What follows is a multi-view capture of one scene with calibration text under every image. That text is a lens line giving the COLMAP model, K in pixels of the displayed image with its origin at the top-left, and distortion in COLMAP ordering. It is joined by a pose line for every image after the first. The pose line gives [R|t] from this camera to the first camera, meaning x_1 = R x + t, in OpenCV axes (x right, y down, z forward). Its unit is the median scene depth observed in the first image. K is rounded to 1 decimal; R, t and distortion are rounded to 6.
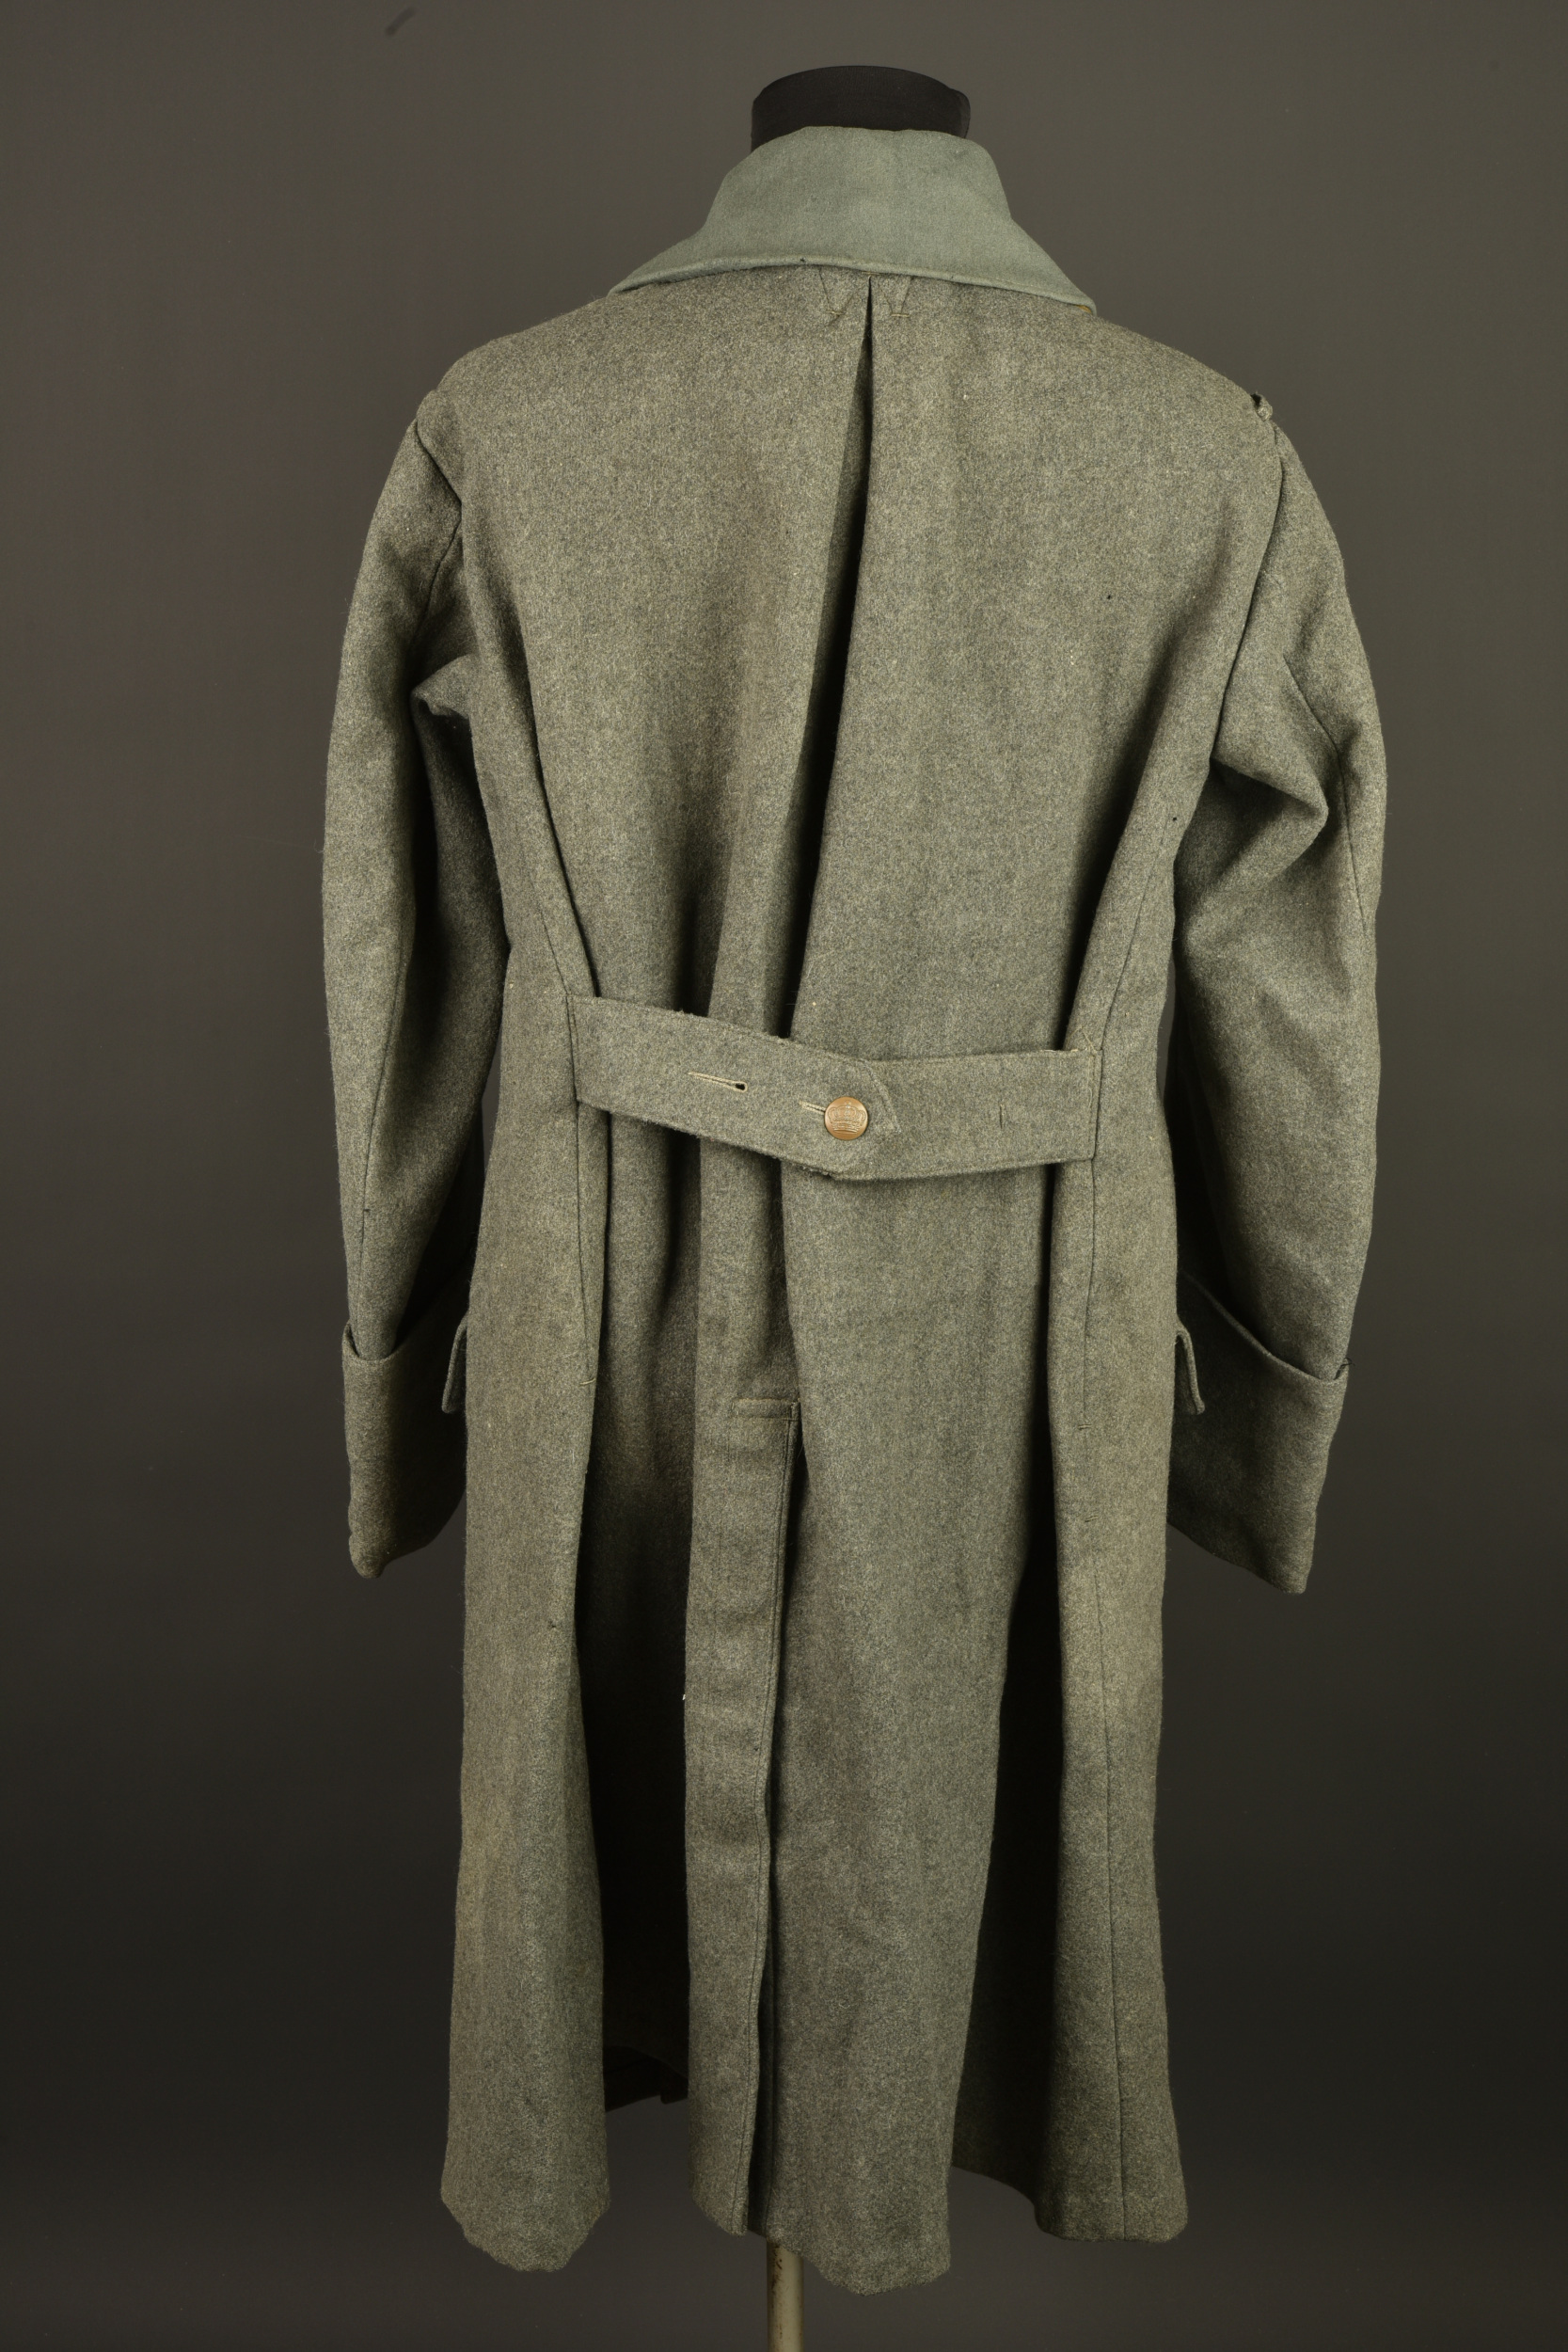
lens RADIAL K [[4007.7, 0, 782.6], [0, 4007.7, 1173.7], [0, 0, 1]] dist [0.009238, 0.000000]
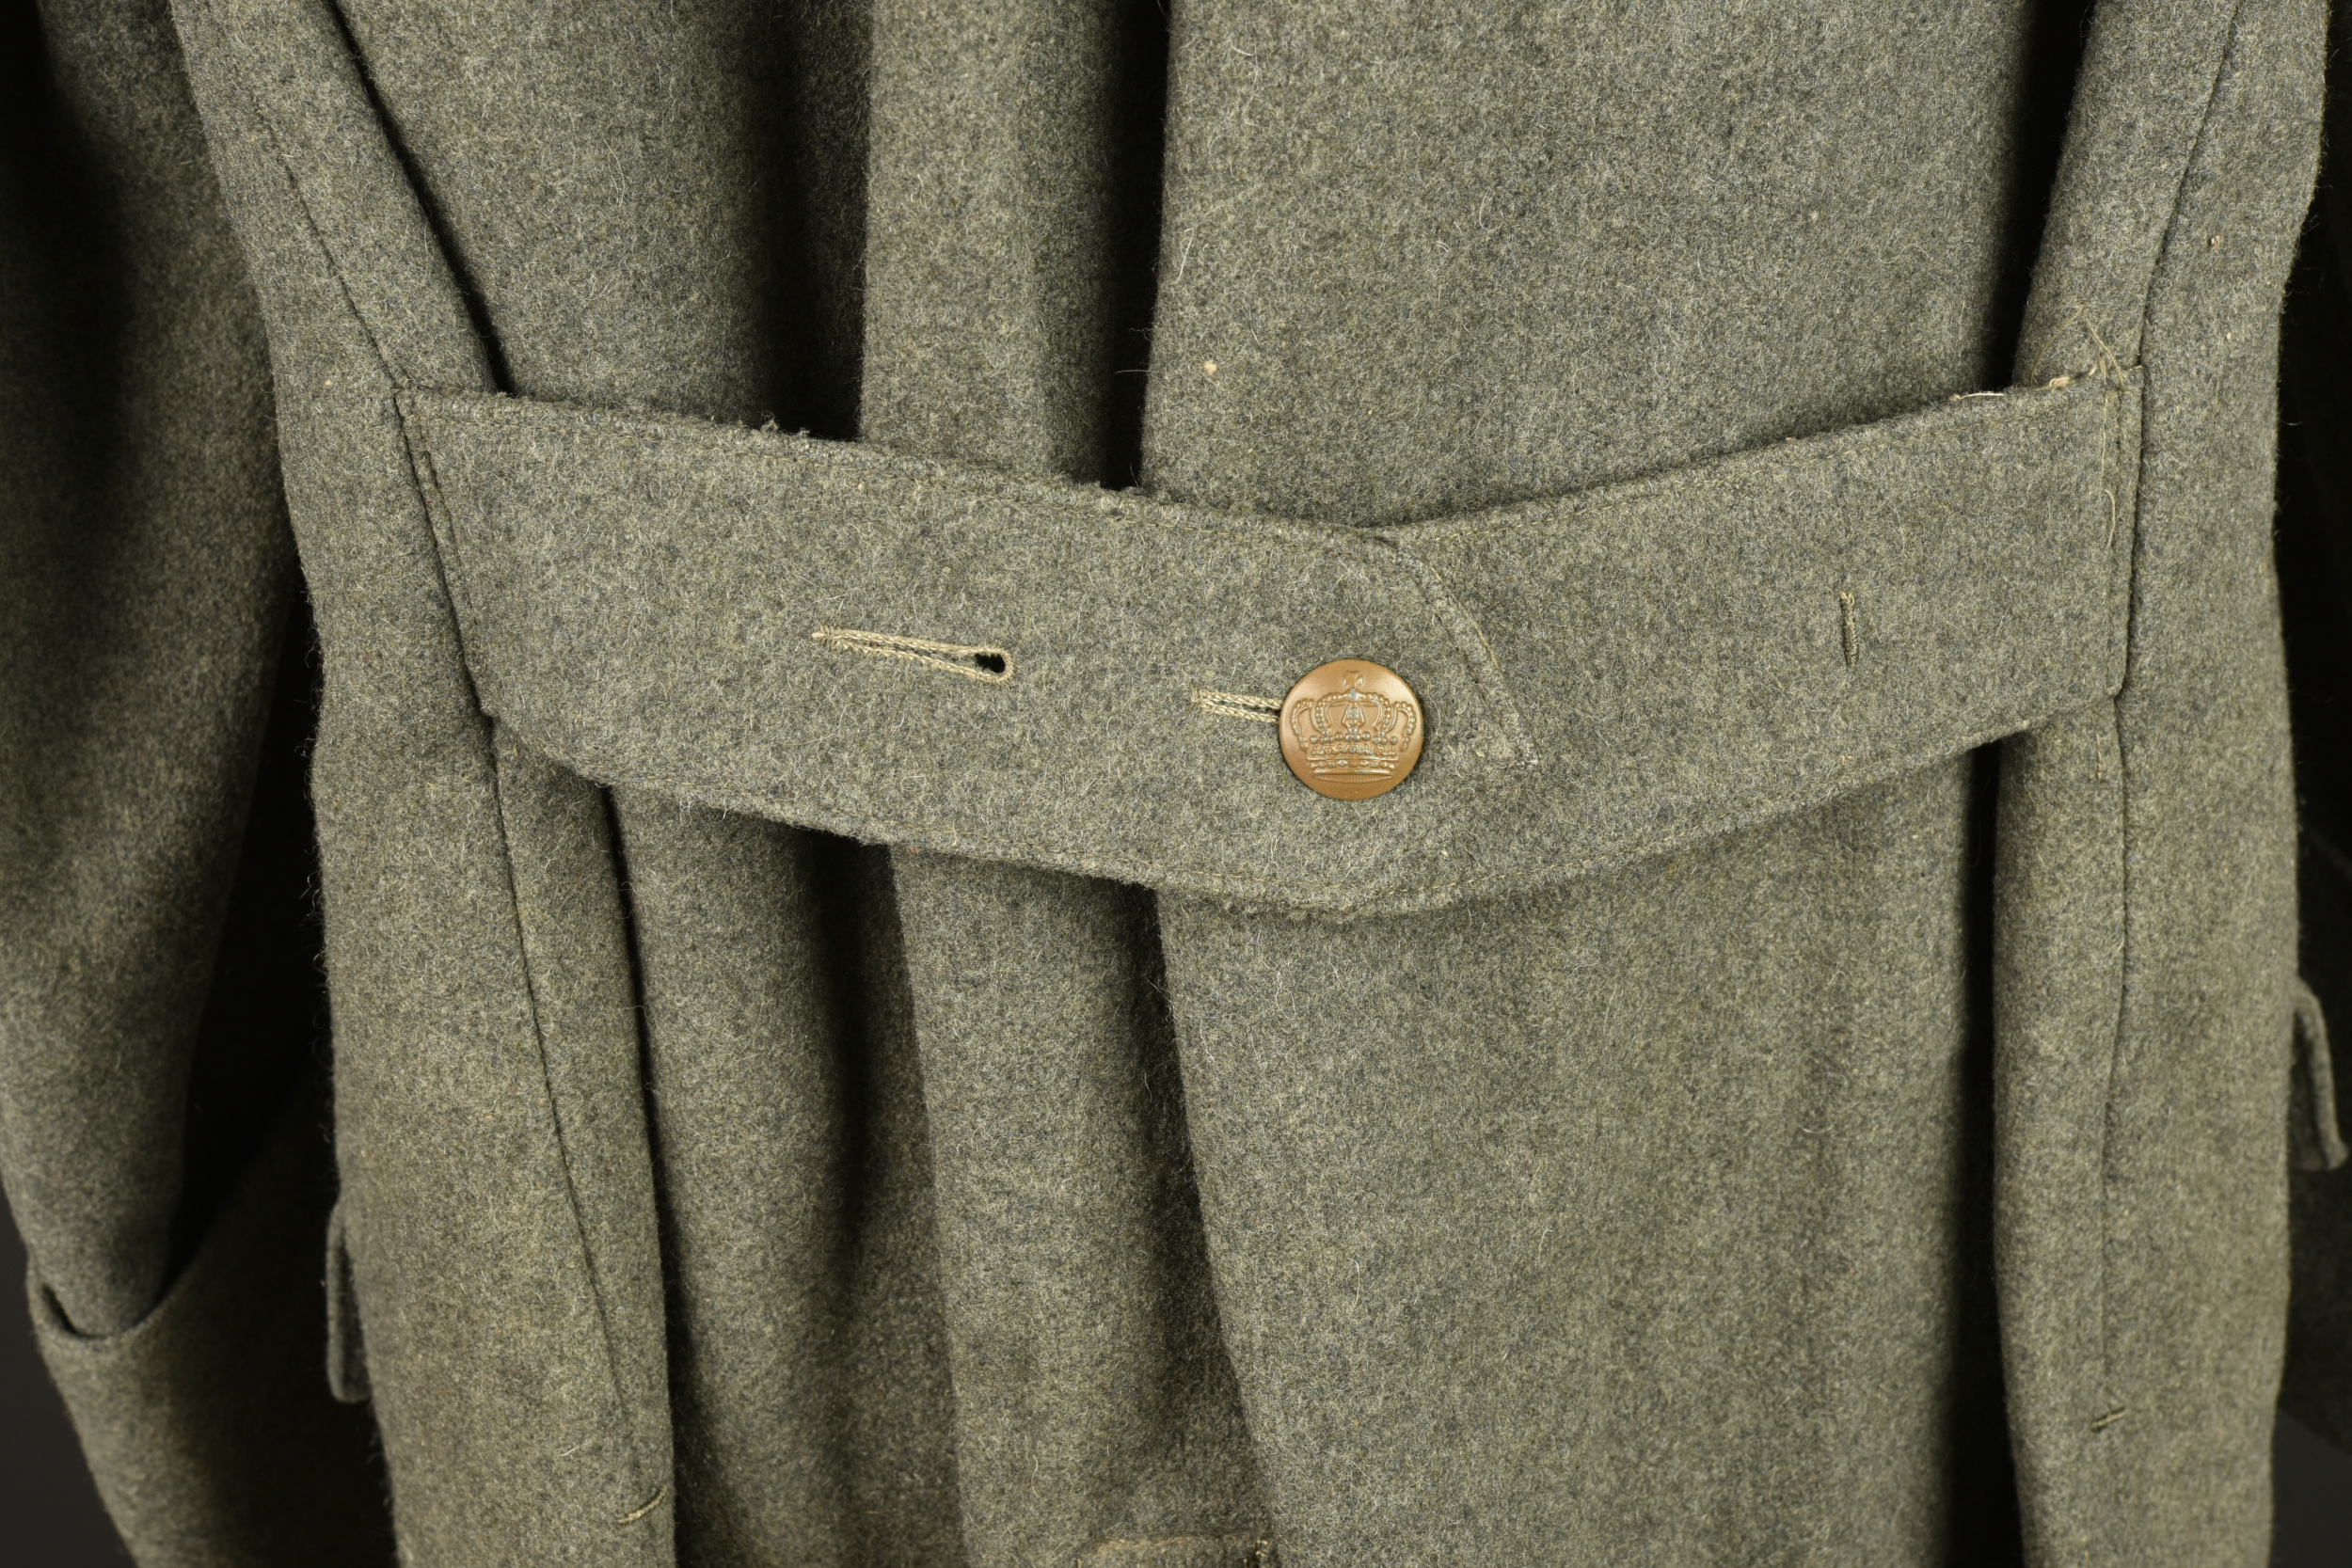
lens RADIAL K [[4007.7, 0, 1180.7], [0, 4007.7, 789.2], [0, 0, 1]] dist [0.009238, 0.000000]
pose [[0.995473, -0.085607, -0.041287, 0.014945], [0.092484, 0.972626, 0.213179, -0.073847], [0.021907, -0.216033, 0.976140, 0.694752]]
